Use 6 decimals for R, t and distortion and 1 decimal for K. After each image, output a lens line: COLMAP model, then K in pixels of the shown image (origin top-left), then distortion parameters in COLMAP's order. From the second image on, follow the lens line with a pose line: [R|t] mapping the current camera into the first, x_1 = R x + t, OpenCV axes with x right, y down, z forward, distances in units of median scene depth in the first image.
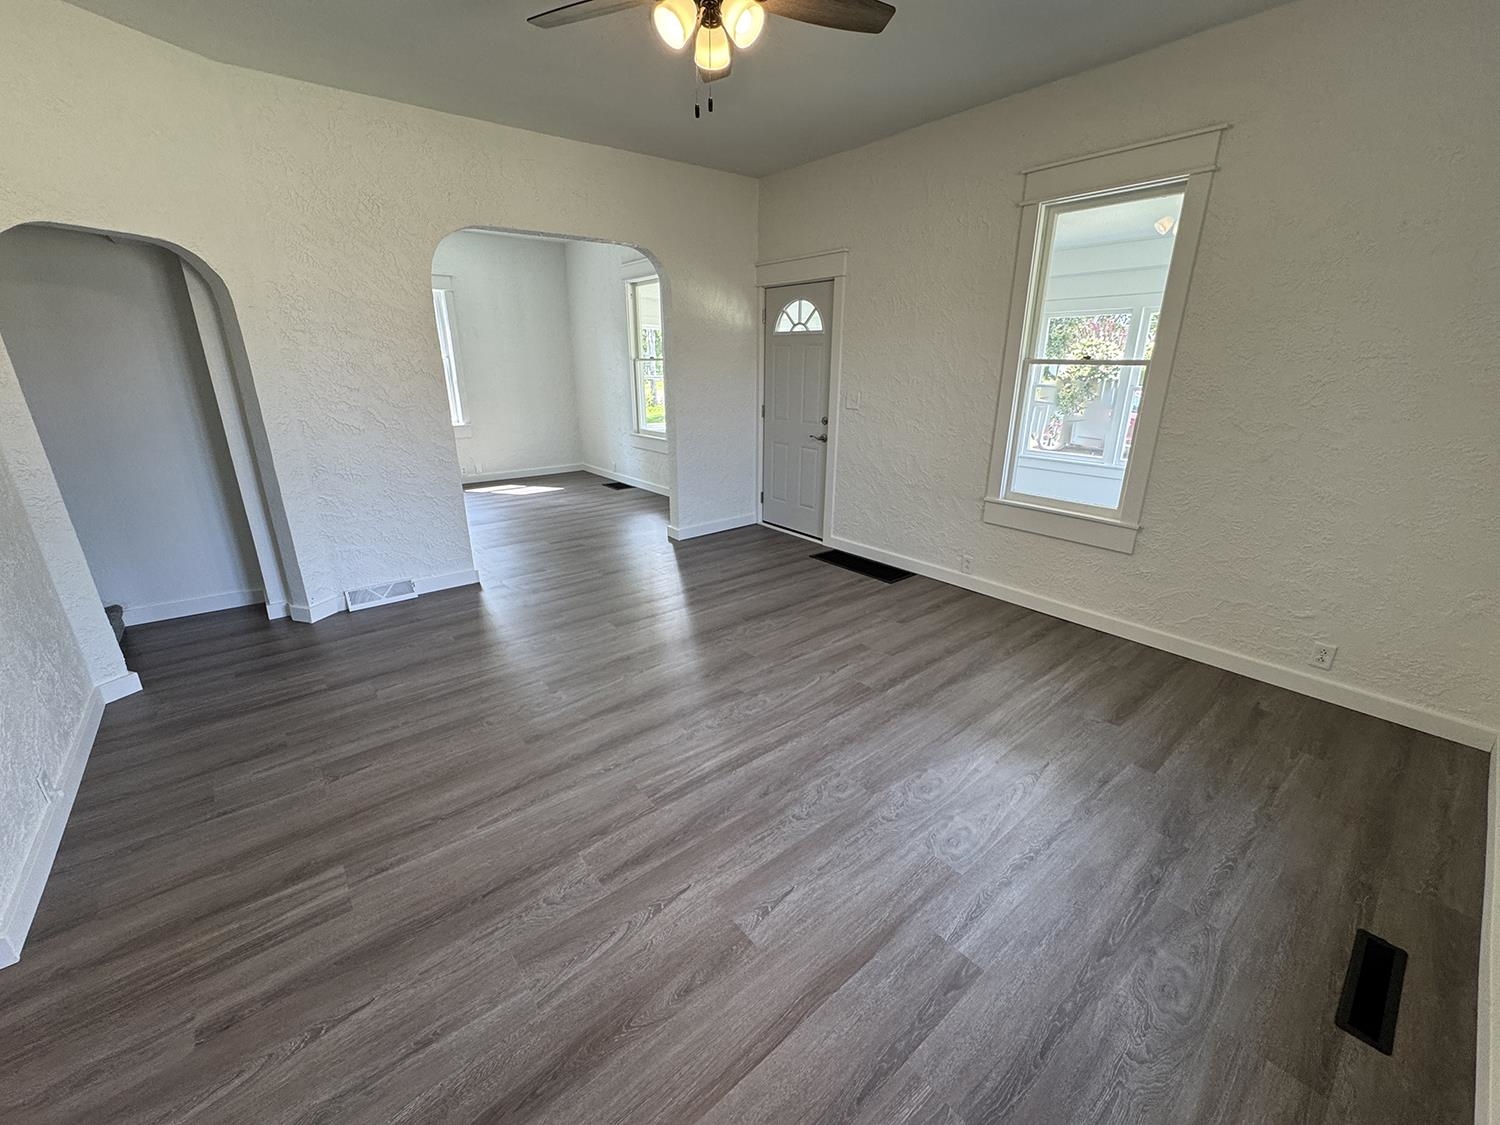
lens RADIAL K [[600.3, 0, 747.2], [0, 600.3, 560.8], [0, 0, 1]] dist [-0.003753, 0.000539]
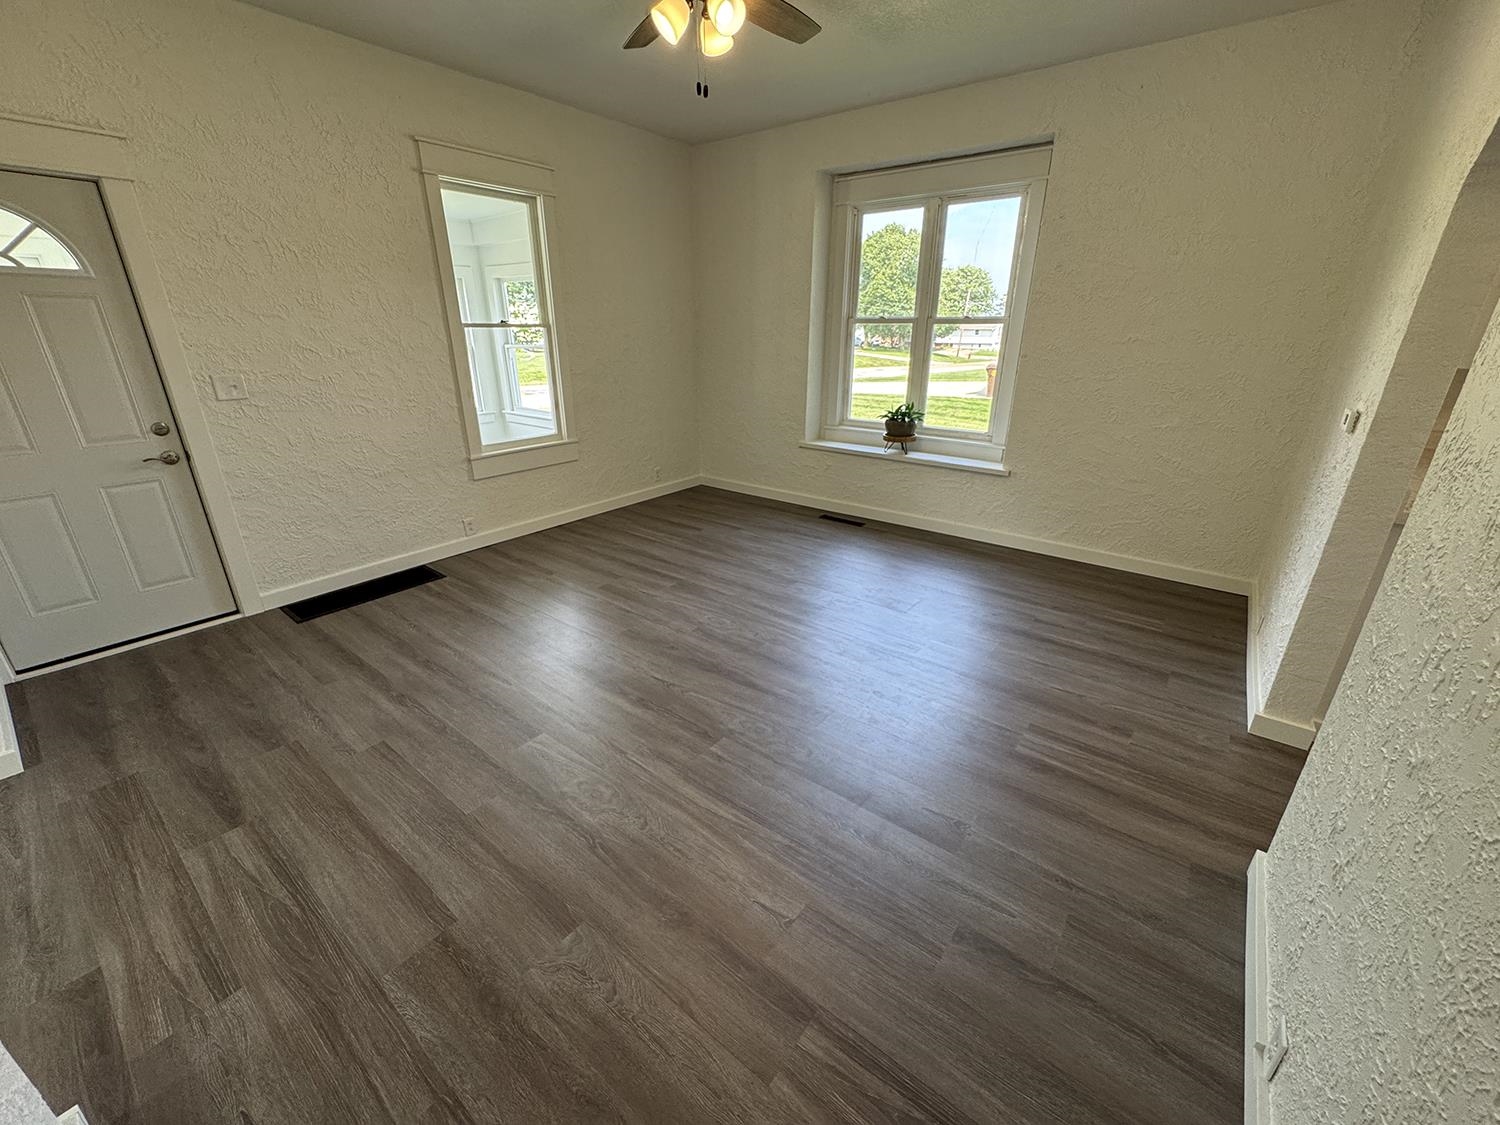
lens RADIAL K [[600.3, 0, 747.2], [0, 600.3, 560.8], [0, 0, 1]] dist [-0.003753, 0.000539]
pose [[-0.214680, -0.361778, 0.907210, -0.989183], [0.307635, 0.856539, 0.414369, -0.321181], [-0.926970, 0.368046, -0.072586, 0.942005]]
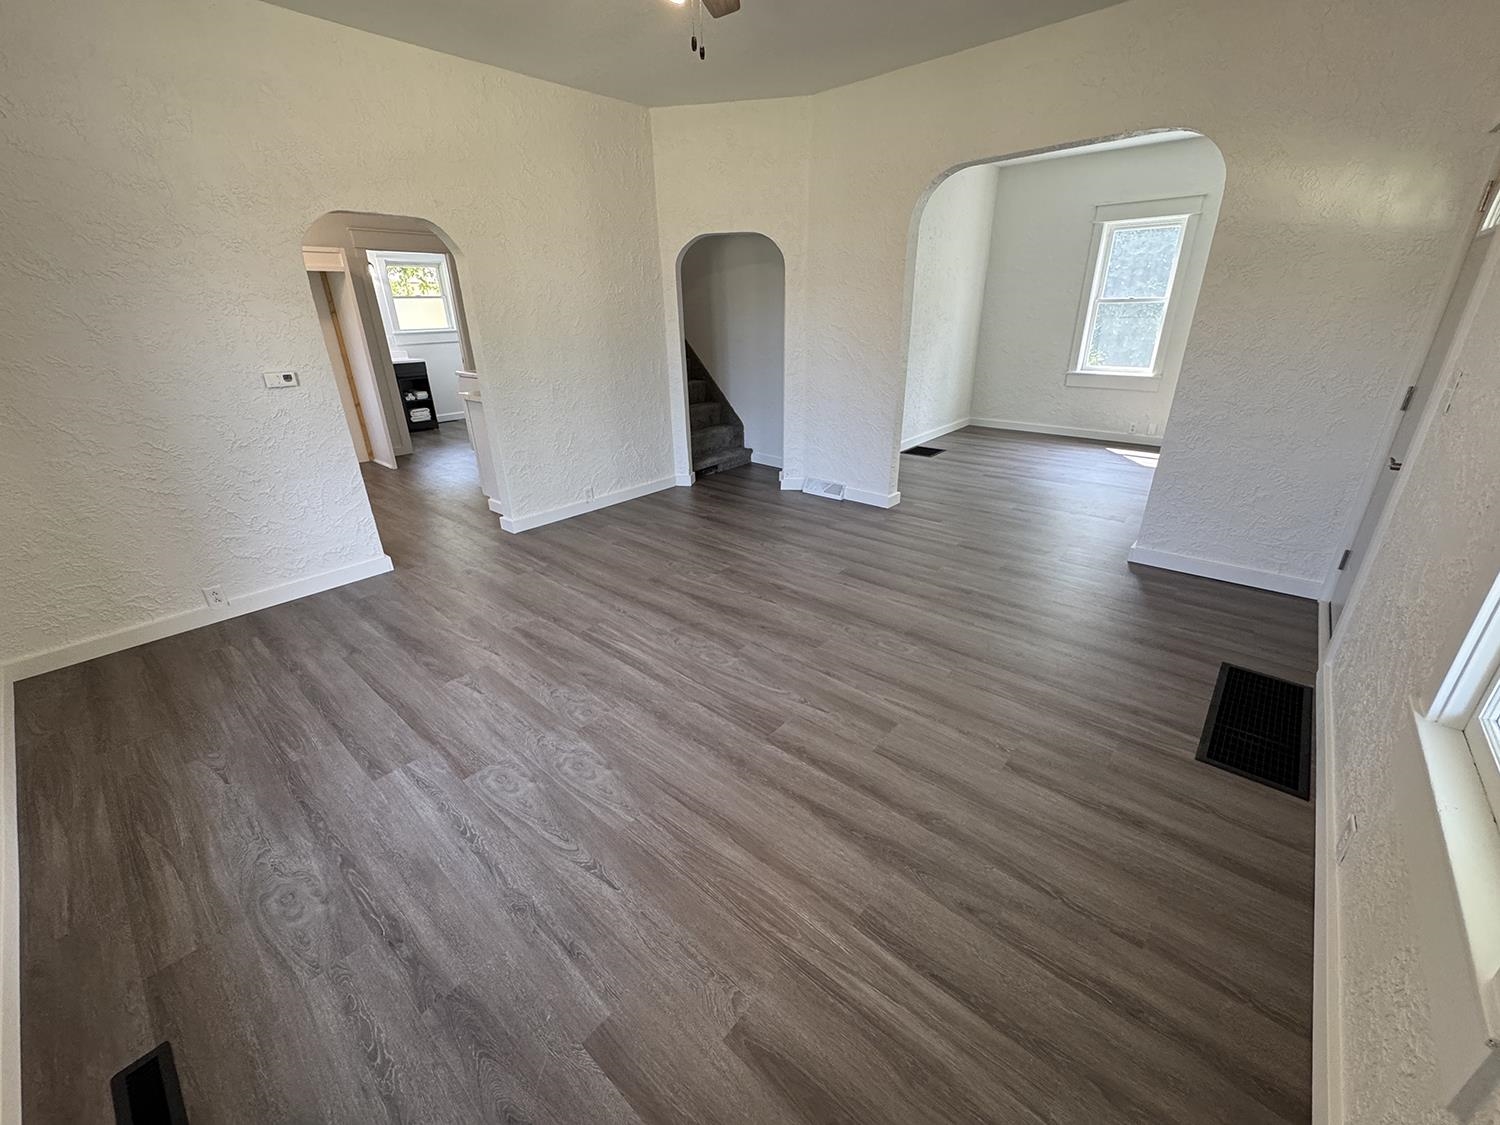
lens RADIAL K [[600.3, 0, 747.2], [0, 600.3, 560.8], [0, 0, 1]] dist [-0.003753, 0.000539]
pose [[0.162228, 0.379183, -0.910990, 0.841567], [-0.295310, 0.899562, 0.321838, -0.236558], [0.941528, 0.216813, 0.257910, 0.717649]]
